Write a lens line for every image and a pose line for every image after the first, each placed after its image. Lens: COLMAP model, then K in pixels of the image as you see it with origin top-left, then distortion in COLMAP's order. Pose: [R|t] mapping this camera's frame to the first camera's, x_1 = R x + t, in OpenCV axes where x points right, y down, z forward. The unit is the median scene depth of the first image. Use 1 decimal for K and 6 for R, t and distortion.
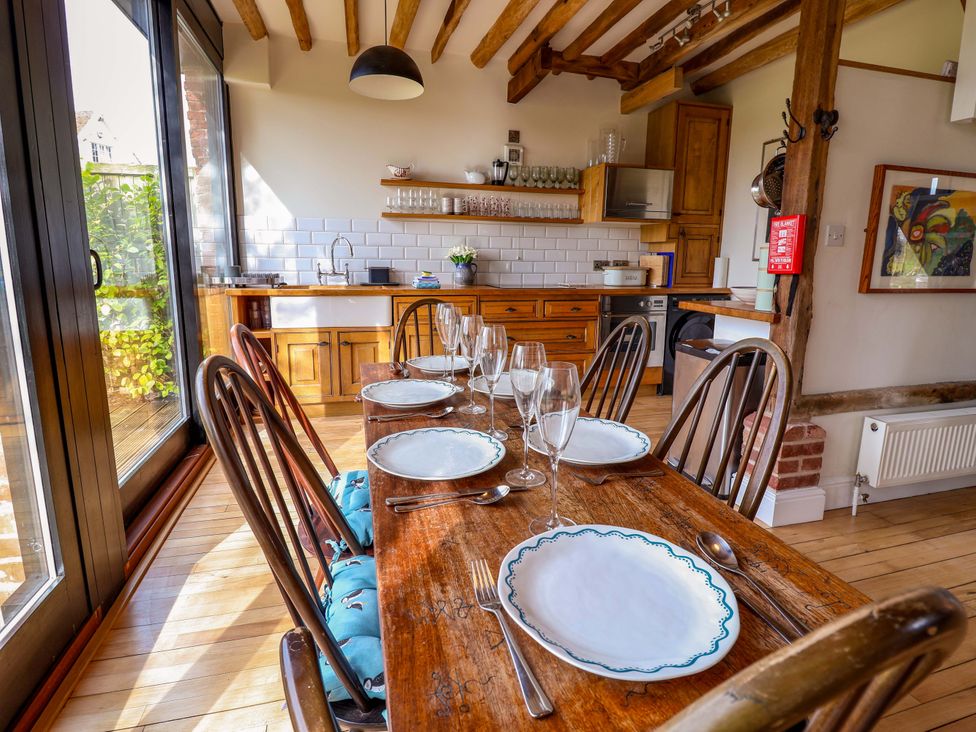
lens RADIAL K [[529.3, 0, 484.4], [0, 529.3, 352.2], [0, 0, 1]] dist [-0.000369, -0.000131]
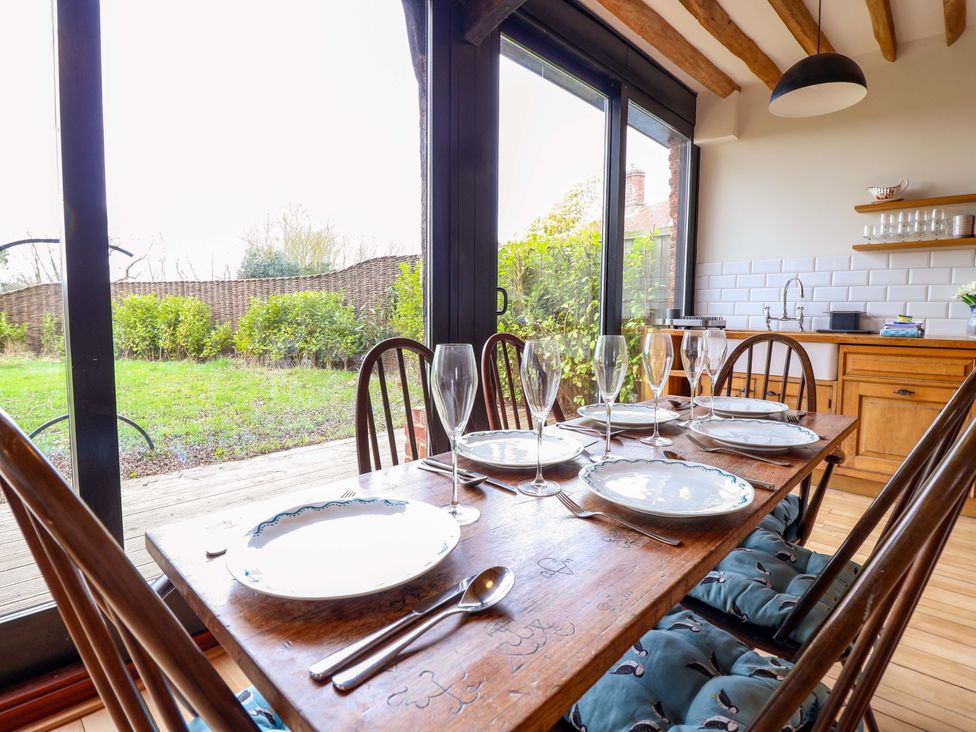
lens RADIAL K [[529.3, 0, 484.4], [0, 529.3, 352.2], [0, 0, 1]] dist [-0.000369, -0.000131]
pose [[0.508761, 0.061064, -0.858739, 0.235562], [-0.150805, 0.988380, -0.019062, 0.003655], [0.847597, 0.139201, 0.512058, 0.111487]]
